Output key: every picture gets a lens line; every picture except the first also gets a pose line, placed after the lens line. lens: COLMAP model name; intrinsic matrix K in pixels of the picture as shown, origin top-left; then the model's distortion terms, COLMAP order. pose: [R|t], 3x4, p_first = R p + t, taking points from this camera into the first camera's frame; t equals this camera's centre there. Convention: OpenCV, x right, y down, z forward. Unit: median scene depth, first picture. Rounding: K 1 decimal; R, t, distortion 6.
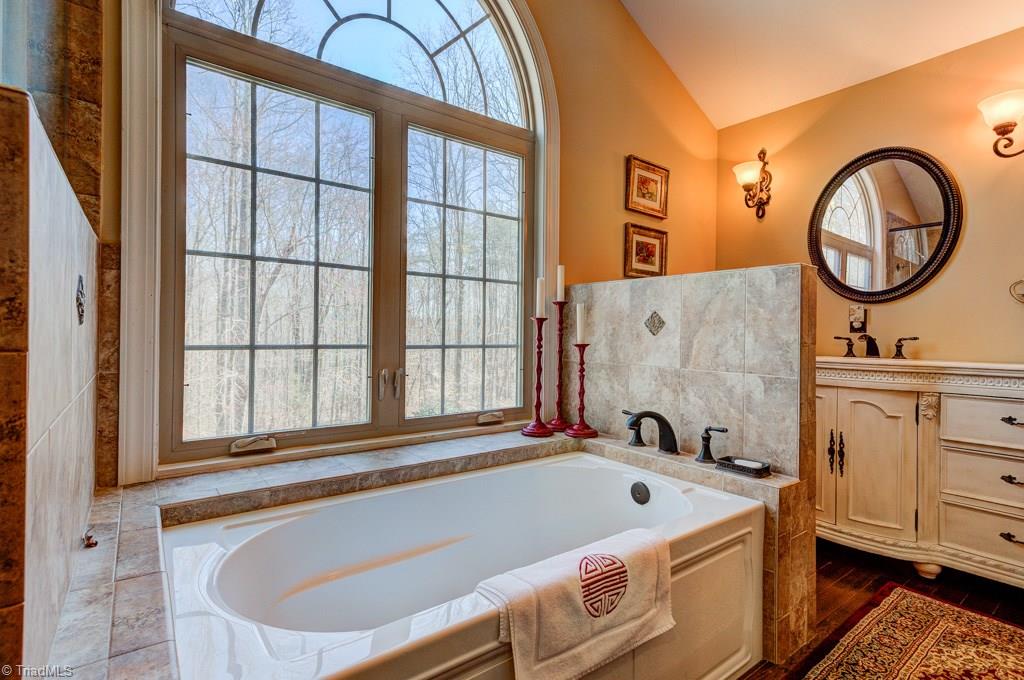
lens RADIAL K [[492.4, 0, 515.9], [0, 492.4, 340.8], [0, 0, 1]] dist [0.010309, 0.001956]
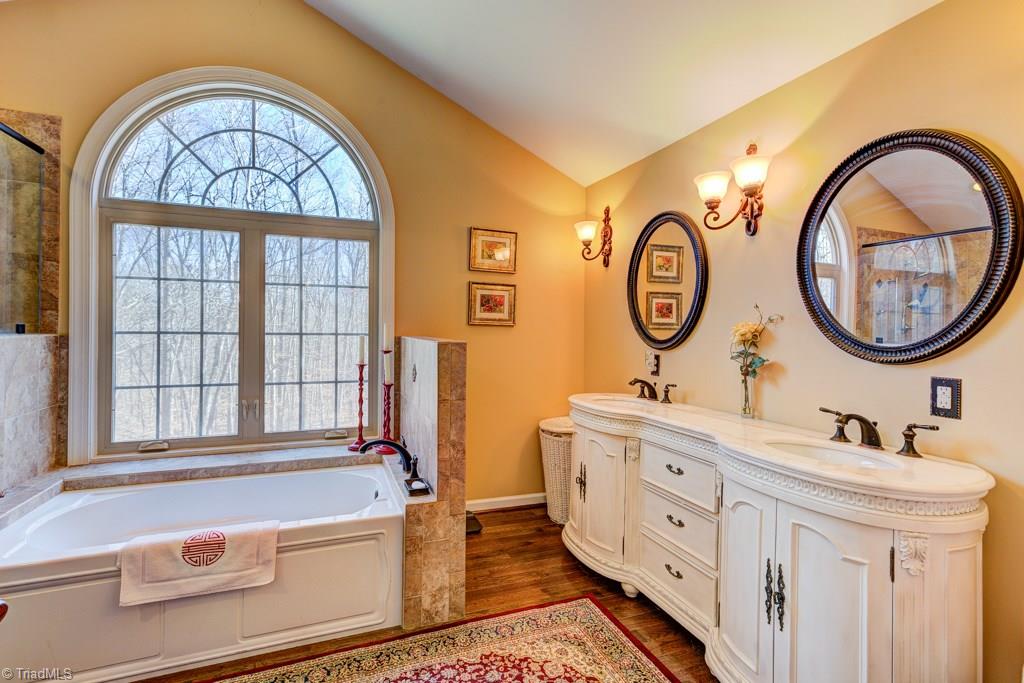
lens RADIAL K [[474.5, 0, 506.5], [0, 474.5, 334.8], [0, 0, 1]] dist [0.013736, 0.000054]
pose [[0.956208, 0.002933, -0.292673, 0.983032], [-0.003221, 0.999995, -0.000500, -0.152877], [0.292670, 0.001420, 0.956212, -0.176147]]
